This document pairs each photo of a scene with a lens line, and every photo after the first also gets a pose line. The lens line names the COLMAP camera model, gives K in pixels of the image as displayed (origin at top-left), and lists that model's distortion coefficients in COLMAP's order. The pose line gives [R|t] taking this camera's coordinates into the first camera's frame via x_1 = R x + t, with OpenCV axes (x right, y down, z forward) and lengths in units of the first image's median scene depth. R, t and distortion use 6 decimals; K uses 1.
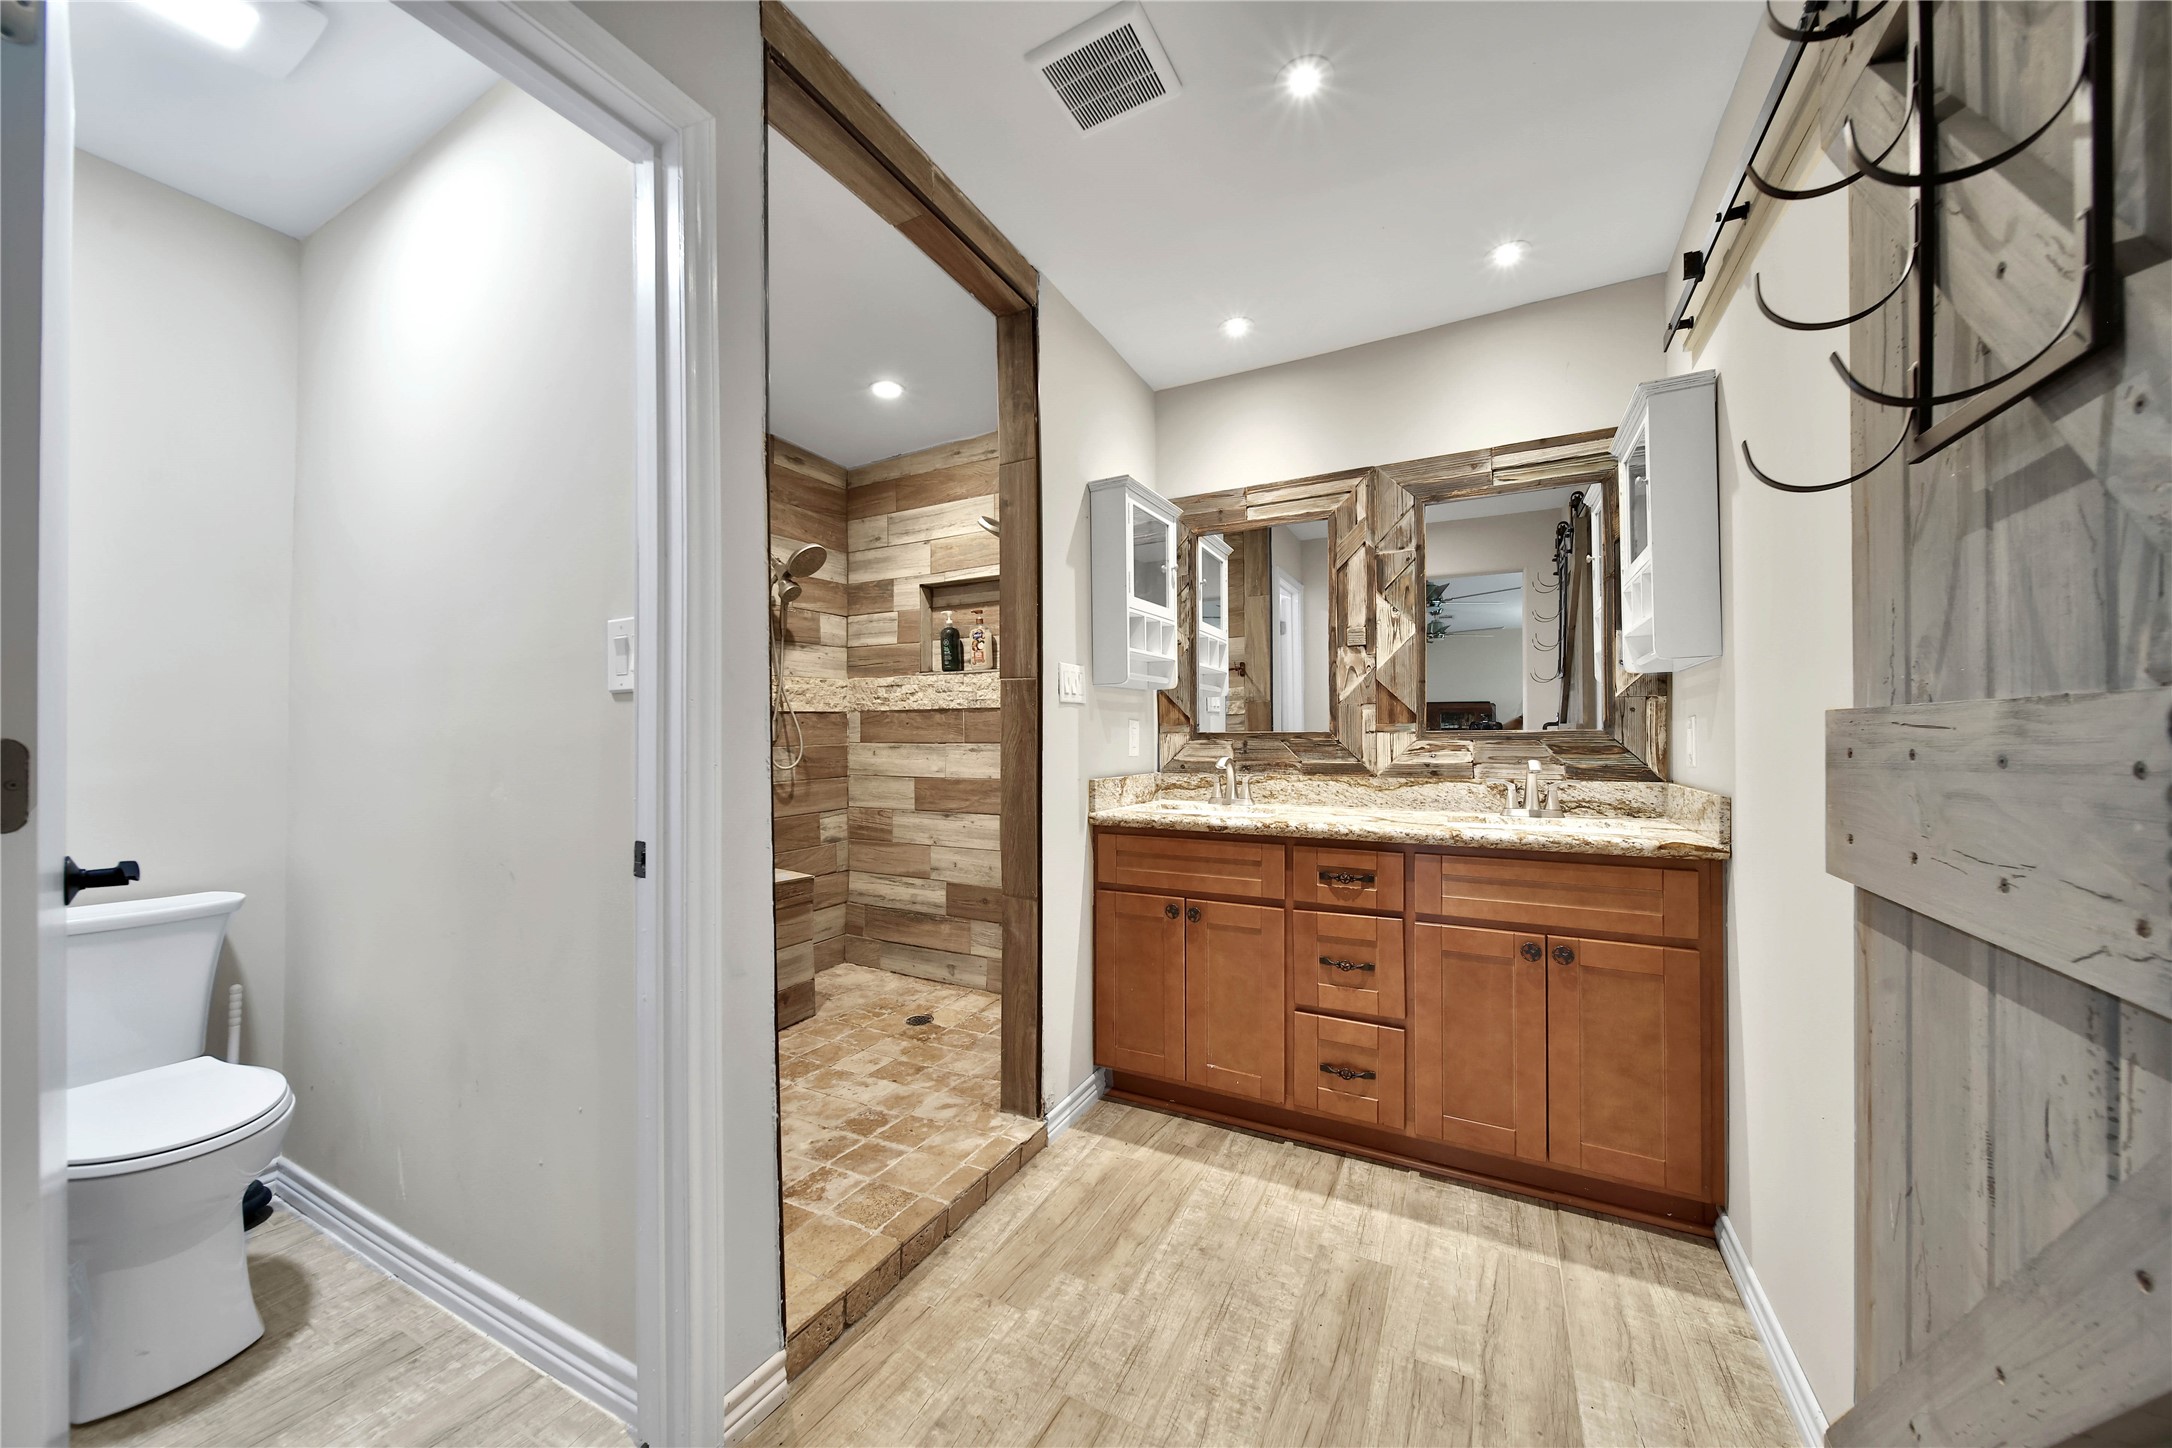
lens RADIAL K [[768.6, 0, 1092.1], [0, 768.6, 728.0], [0, 0, 1]] dist [0.000048, 0.000041]
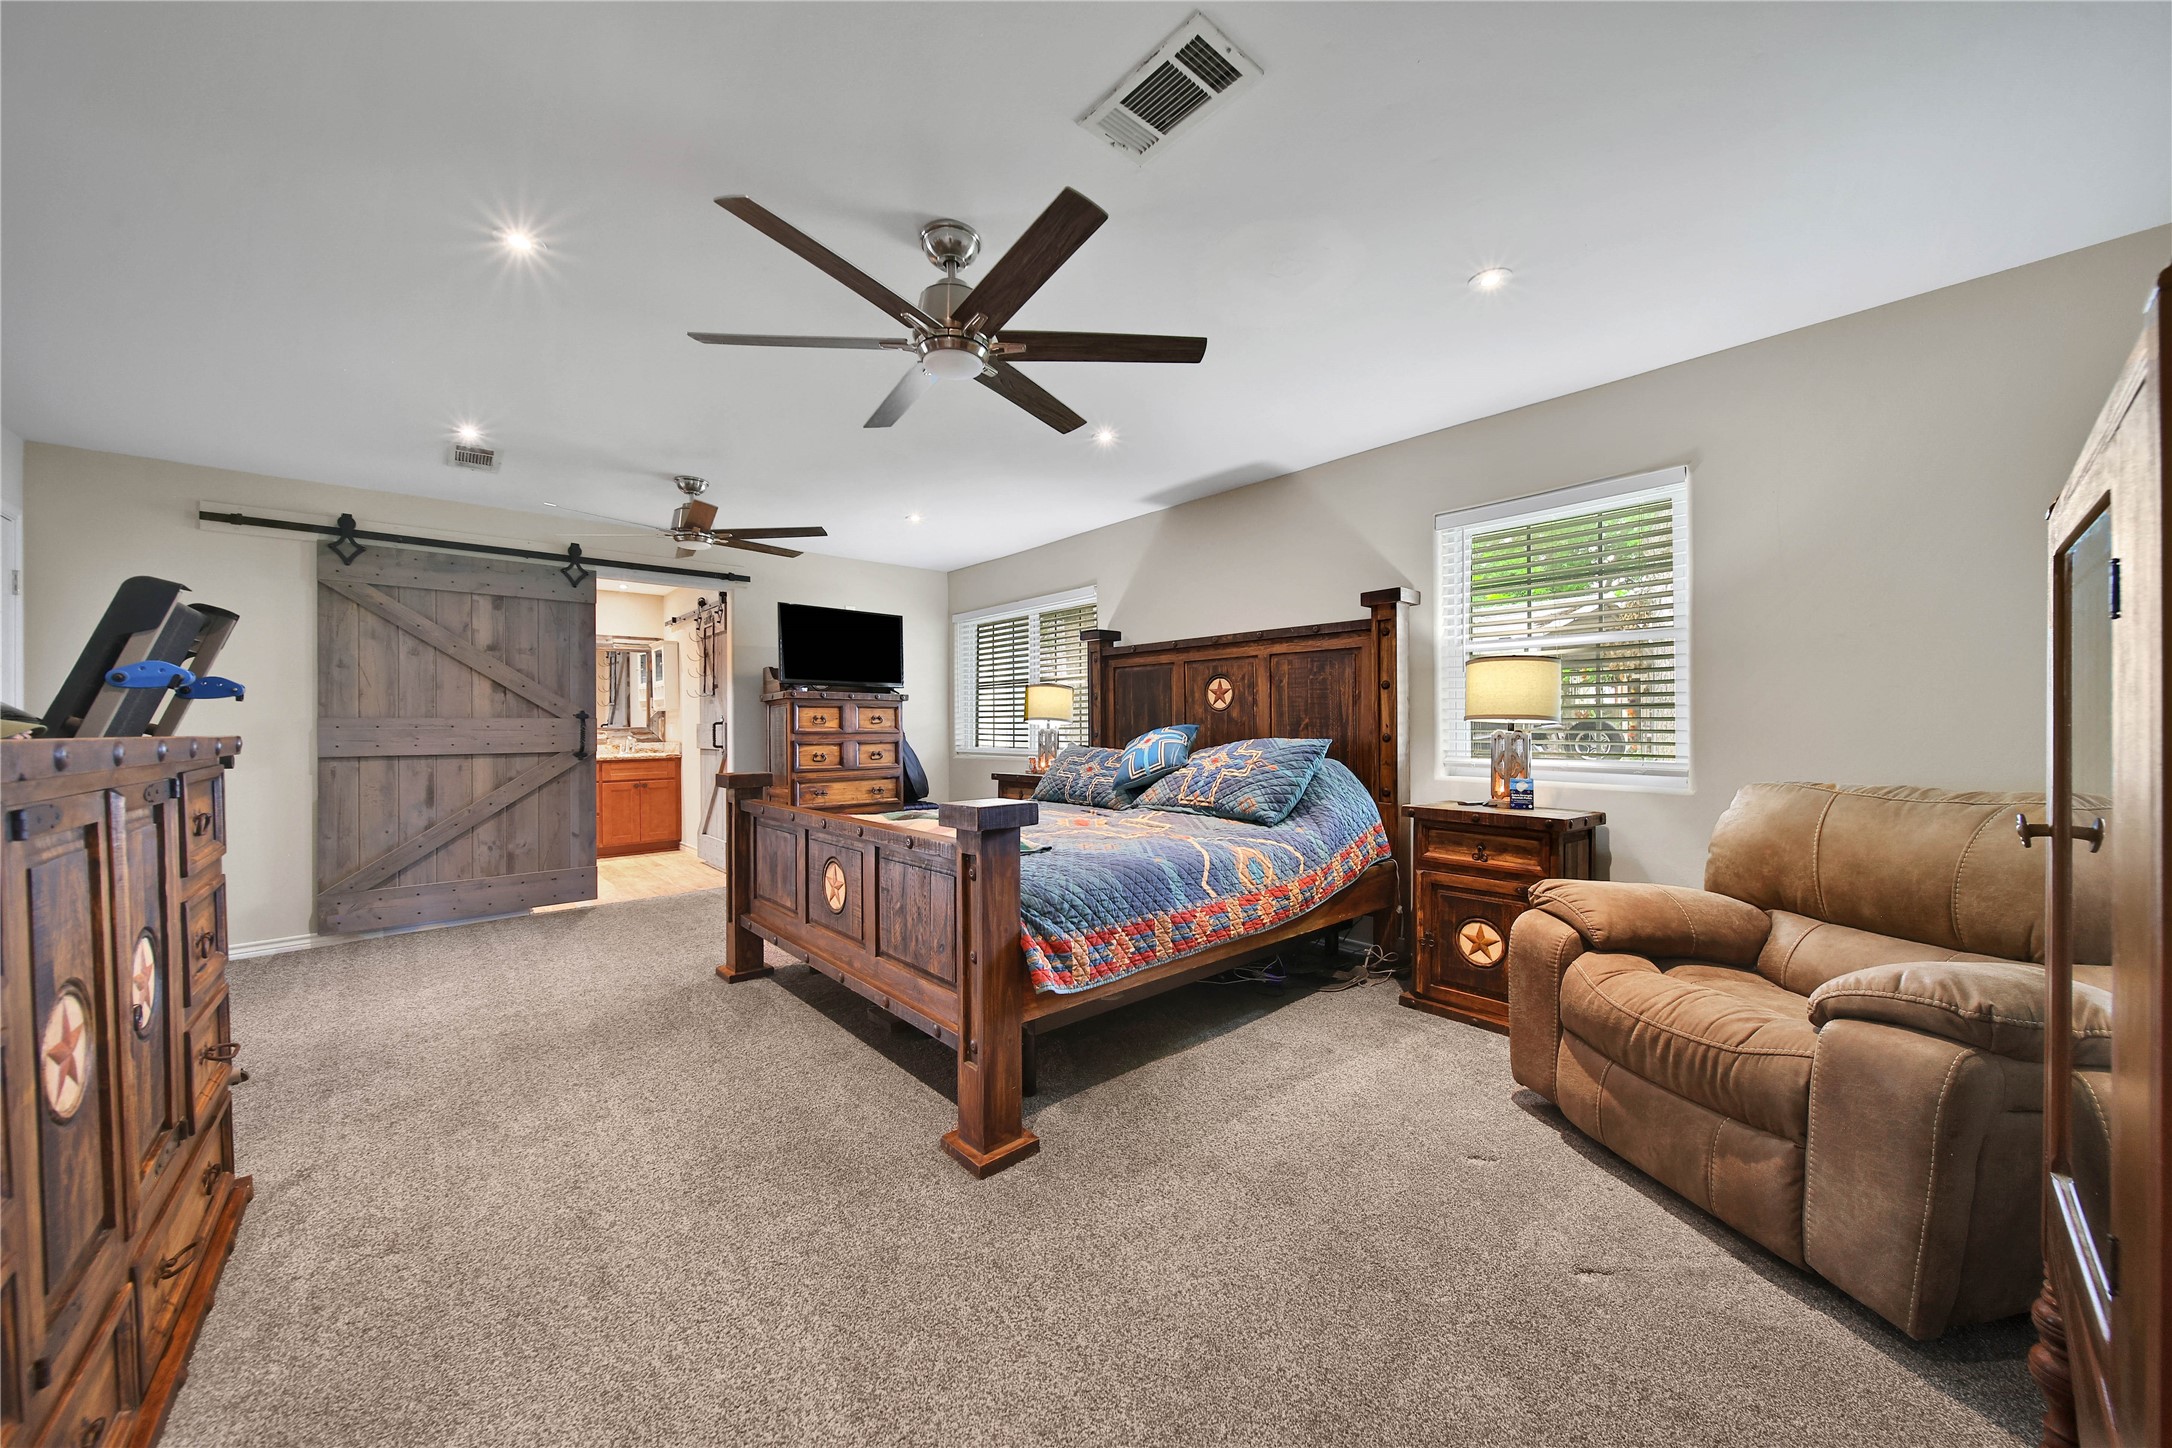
lens RADIAL K [[768.6, 0, 1092.1], [0, 768.6, 728.0], [0, 0, 1]] dist [0.000048, 0.000041]
pose [[0.353336, -0.006228, 0.935476, -2.098250], [0.010101, 0.999945, 0.002842, 0.018348], [-0.935442, 0.008445, 0.353379, -2.351013]]
